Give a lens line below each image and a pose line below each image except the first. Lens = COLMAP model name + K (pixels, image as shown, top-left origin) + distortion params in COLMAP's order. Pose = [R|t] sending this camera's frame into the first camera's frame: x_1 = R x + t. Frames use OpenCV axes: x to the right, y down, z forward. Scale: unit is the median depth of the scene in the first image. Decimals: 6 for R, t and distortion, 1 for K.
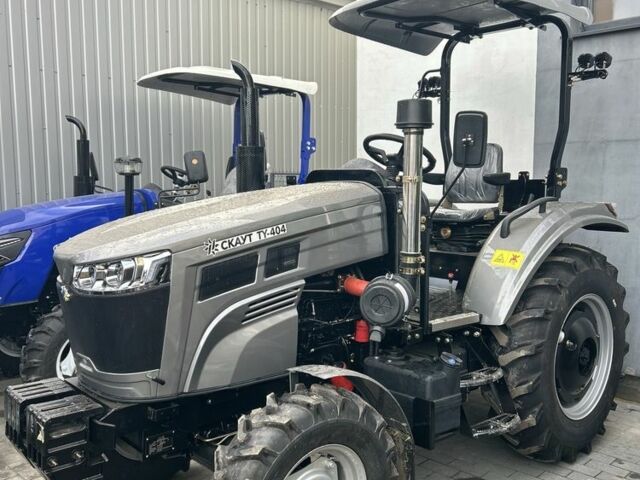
lens RADIAL K [[649.0, 0, 320.0], [0, 649.0, 240.0], [0, 0, 1]] dist [0.094754, -0.135062]
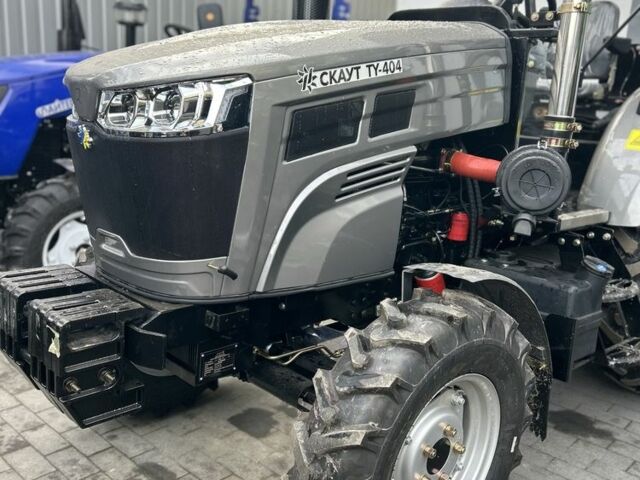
lens RADIAL K [[649.0, 0, 320.0], [0, 649.0, 240.0], [0, 0, 1]] dist [0.094754, -0.135062]
pose [[0.997618, 0.044971, 0.052315, -0.179572], [-0.051389, 0.990363, 0.128612, 0.085667], [-0.046027, -0.130994, 0.990314, 0.320977]]
